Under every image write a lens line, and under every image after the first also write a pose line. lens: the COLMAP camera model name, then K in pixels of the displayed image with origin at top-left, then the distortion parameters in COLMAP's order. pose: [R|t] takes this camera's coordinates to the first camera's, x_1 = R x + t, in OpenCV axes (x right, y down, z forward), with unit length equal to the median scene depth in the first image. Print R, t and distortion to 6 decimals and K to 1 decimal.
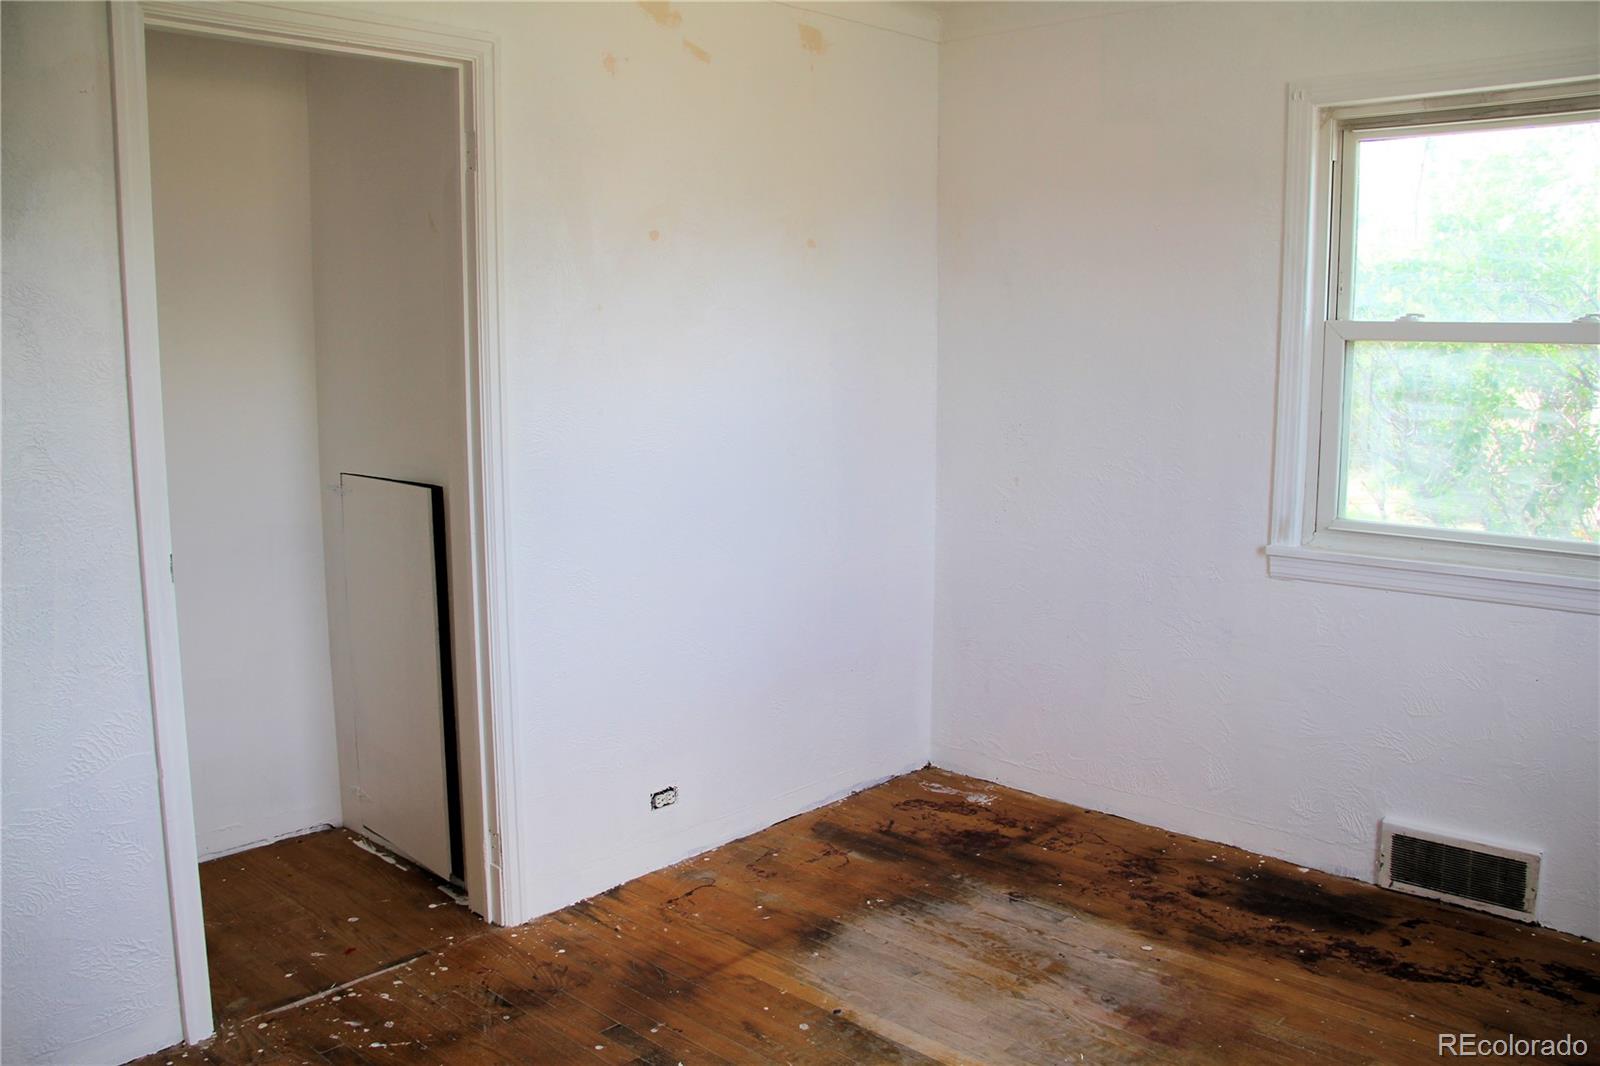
lens RADIAL K [[1329.5, 0, 813.2], [0, 1329.5, 535.5], [0, 0, 1]] dist [-0.181941, 0.150108]
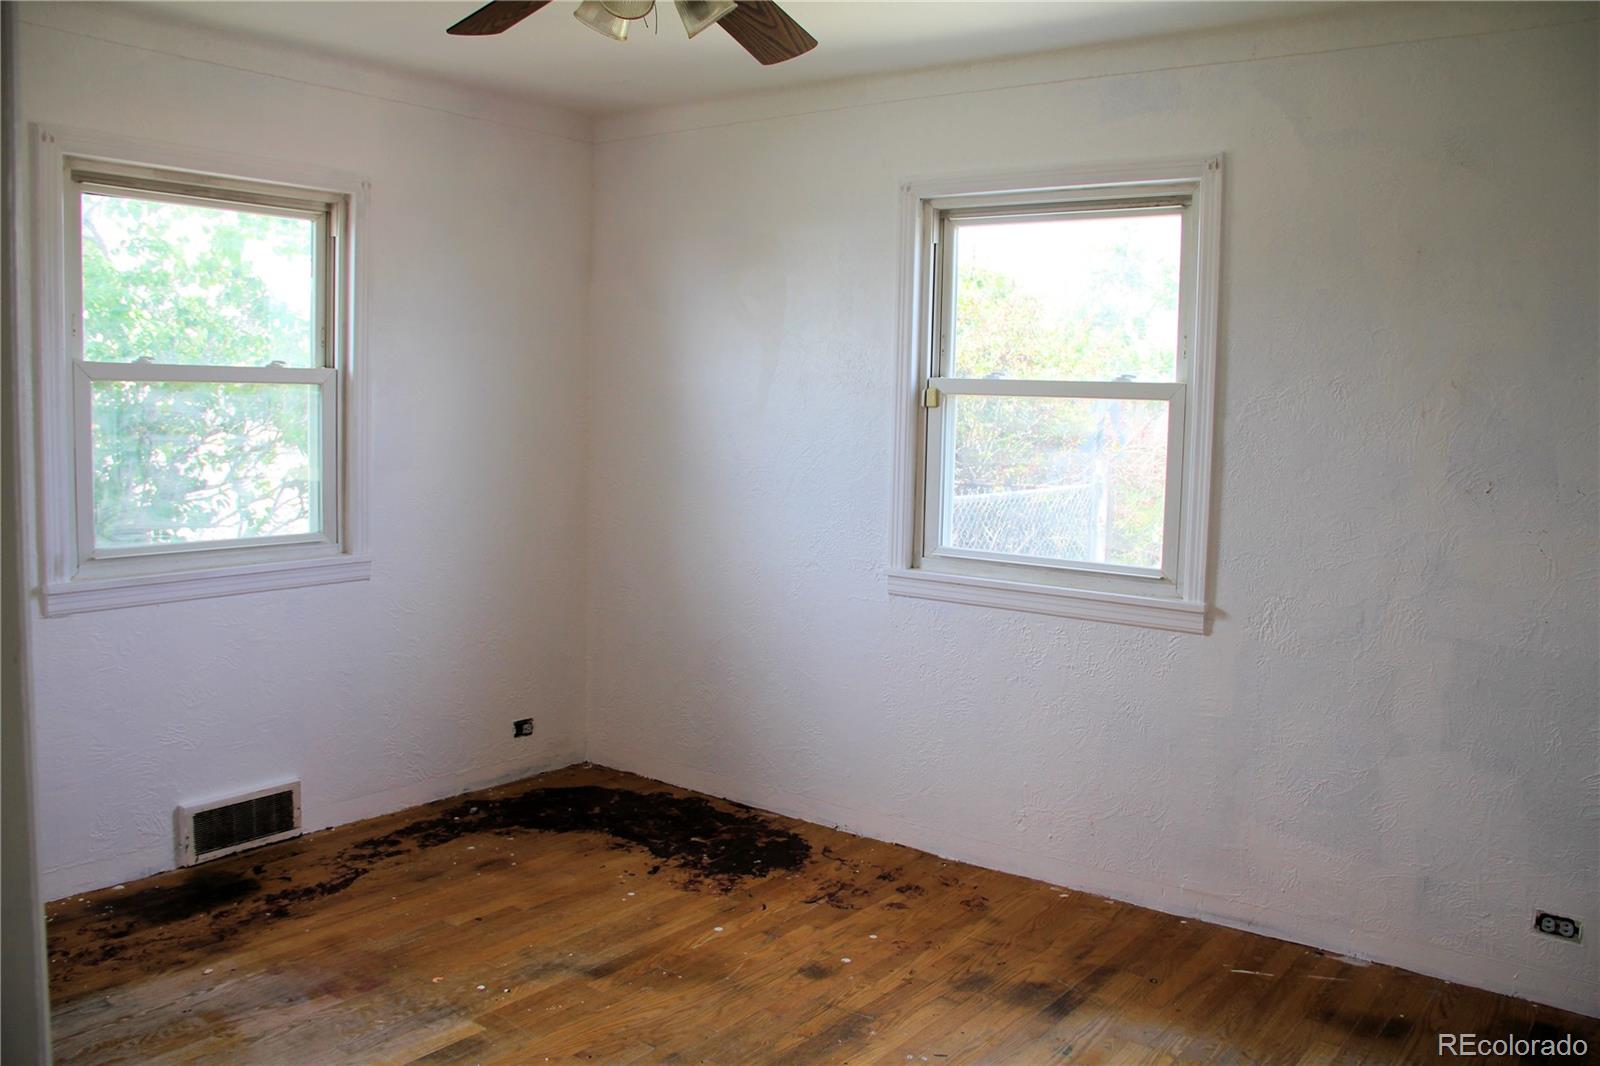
lens RADIAL K [[1329.5, 0, 813.2], [0, 1329.5, 535.5], [0, 0, 1]] dist [-0.181941, 0.150108]
pose [[-0.106125, -0.100736, 0.989237, -0.725799], [0.122411, 0.985964, 0.113535, -0.074478], [-0.986789, 0.133142, -0.092304, 0.551692]]
